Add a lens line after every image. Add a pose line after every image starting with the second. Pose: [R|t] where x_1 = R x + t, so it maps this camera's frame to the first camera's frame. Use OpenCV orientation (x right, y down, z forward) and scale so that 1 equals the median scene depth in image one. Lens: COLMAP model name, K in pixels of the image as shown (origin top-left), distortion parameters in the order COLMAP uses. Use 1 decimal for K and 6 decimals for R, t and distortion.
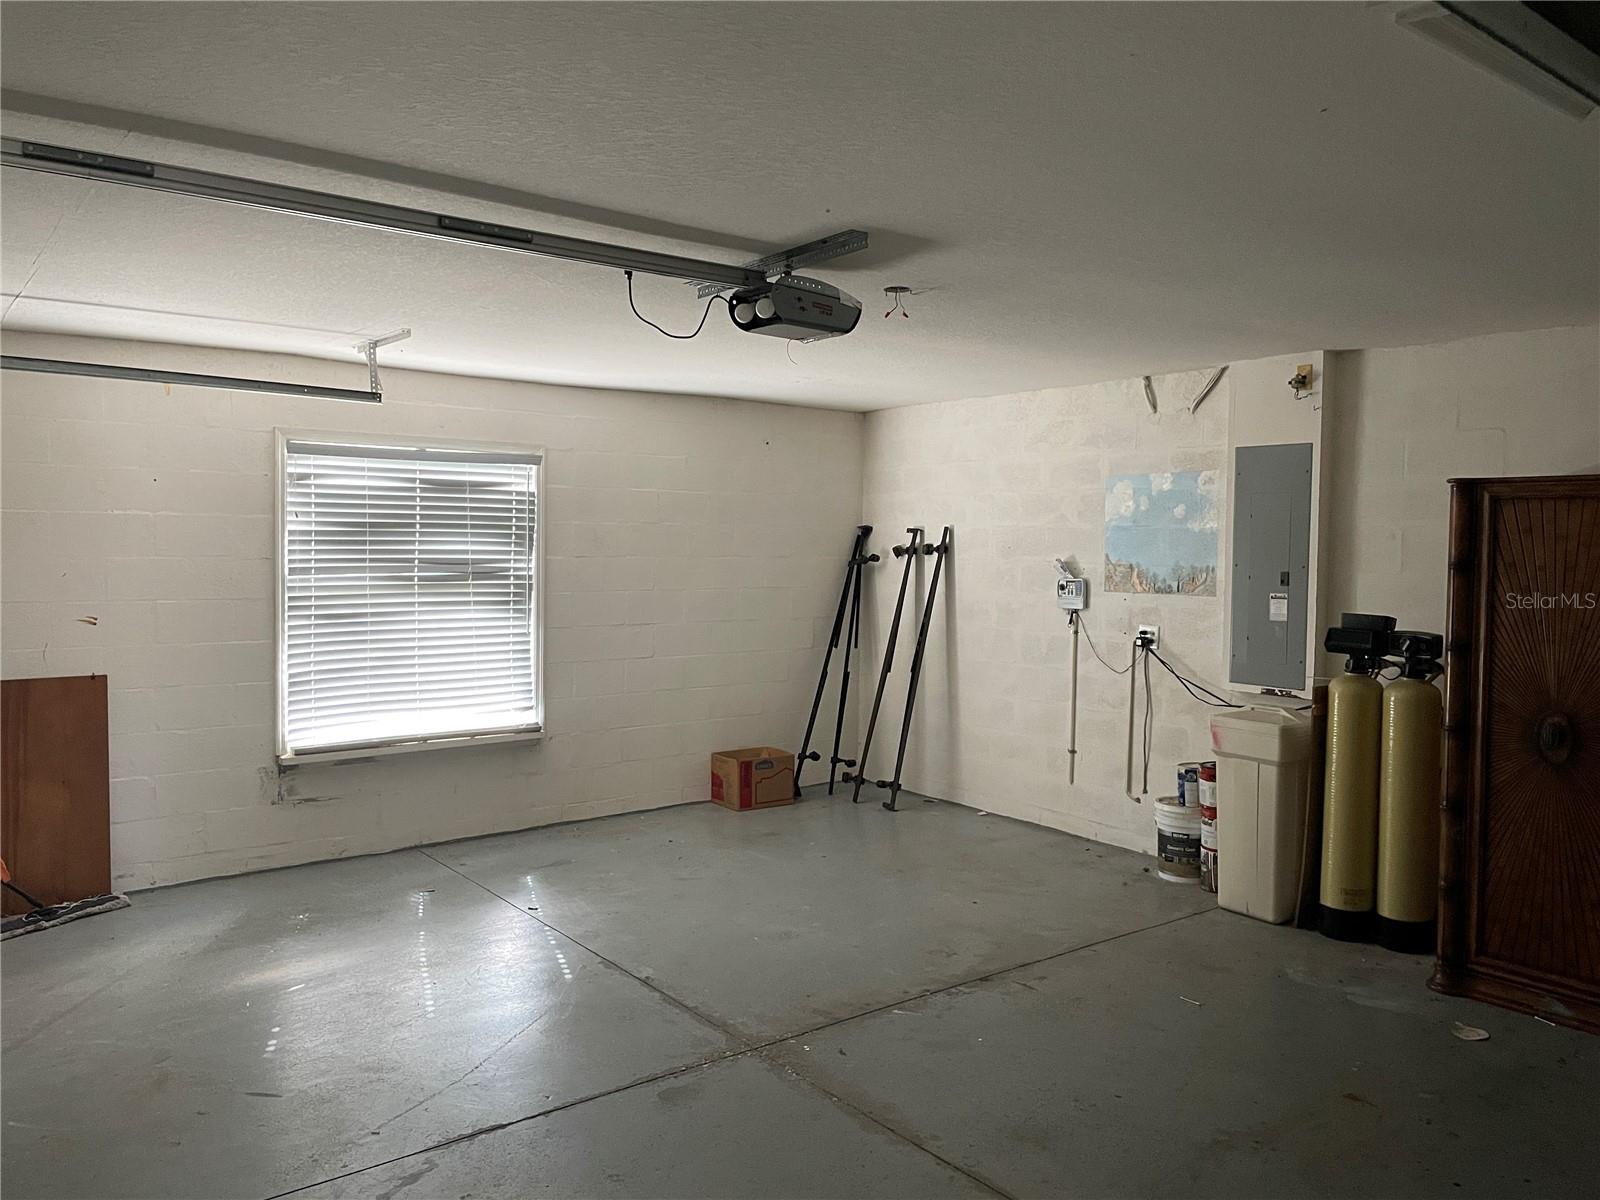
lens RADIAL K [[1199.8, 0, 800.0], [0, 1199.8, 600.0], [0, 0, 1]] dist [0.083386, -0.108745]
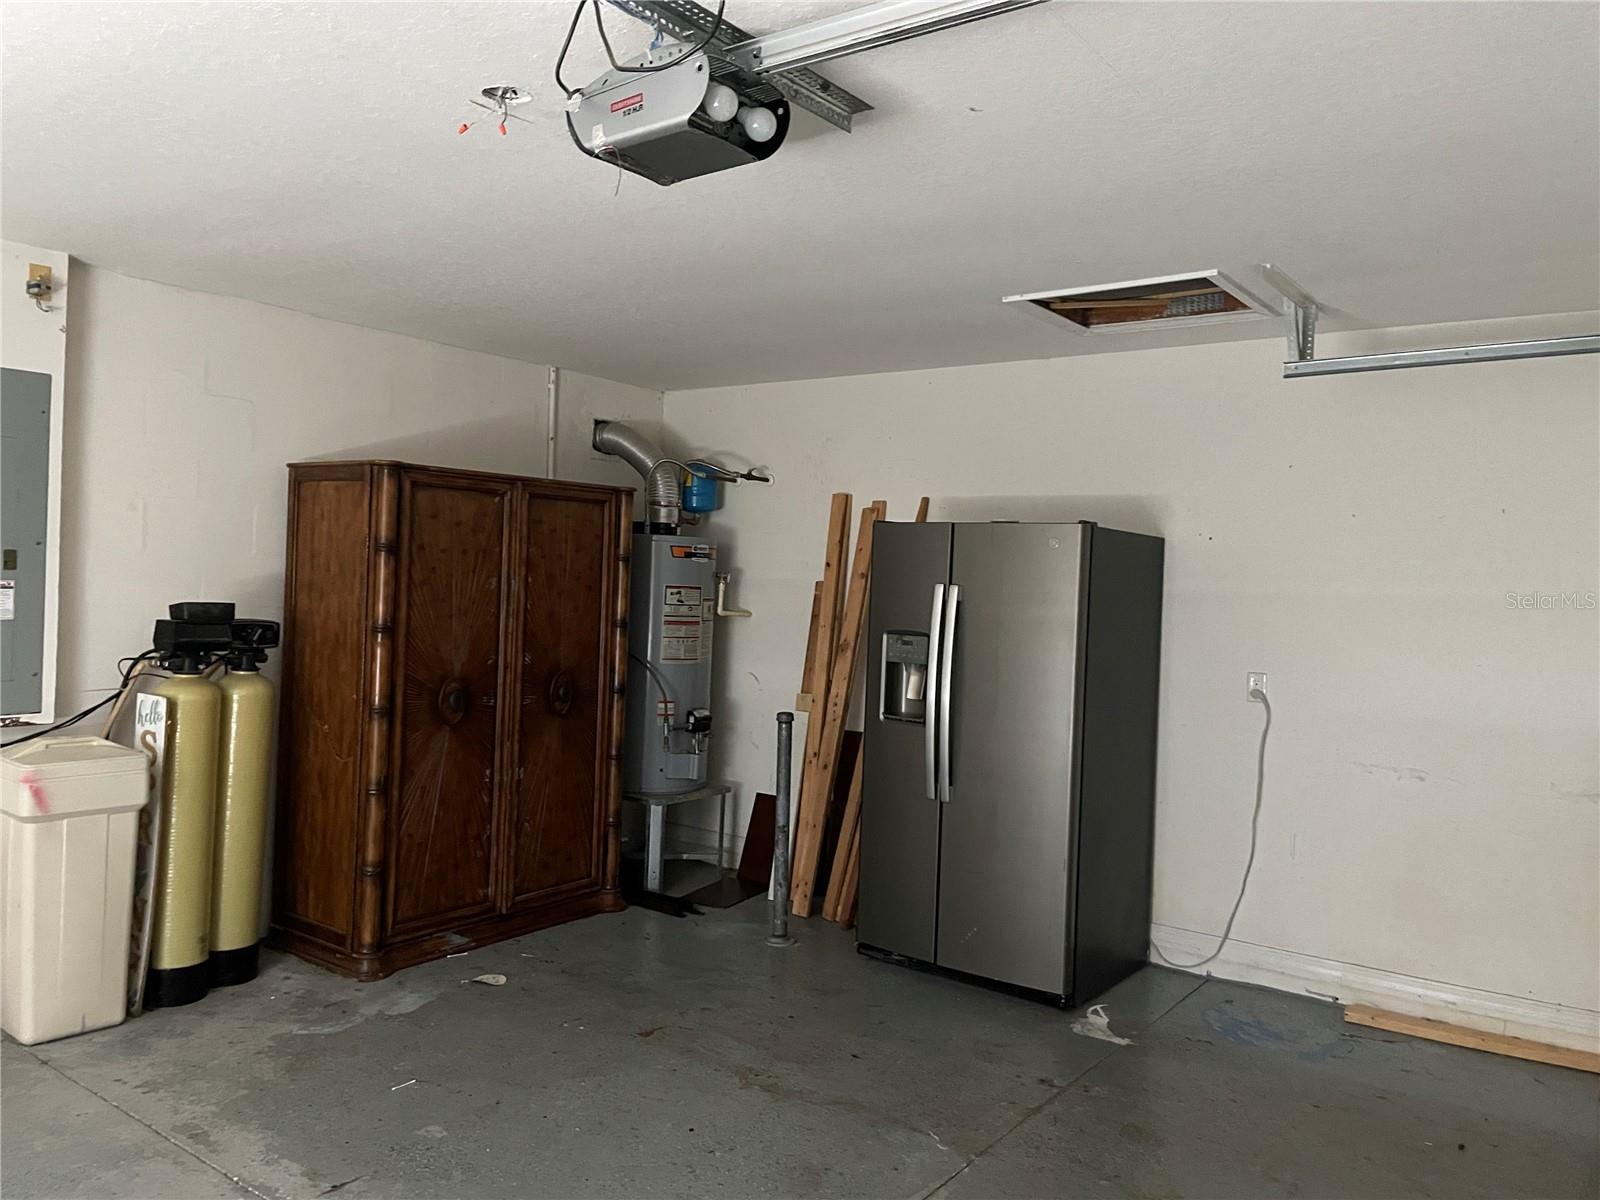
lens RADIAL K [[1199.8, 0, 800.0], [0, 1199.8, 600.0], [0, 0, 1]] dist [0.083386, -0.108745]
pose [[-0.263342, -0.040763, 0.963841, -0.428232], [0.011573, 0.998901, 0.045408, -0.022123], [-0.964633, 0.023113, -0.262581, 0.786205]]
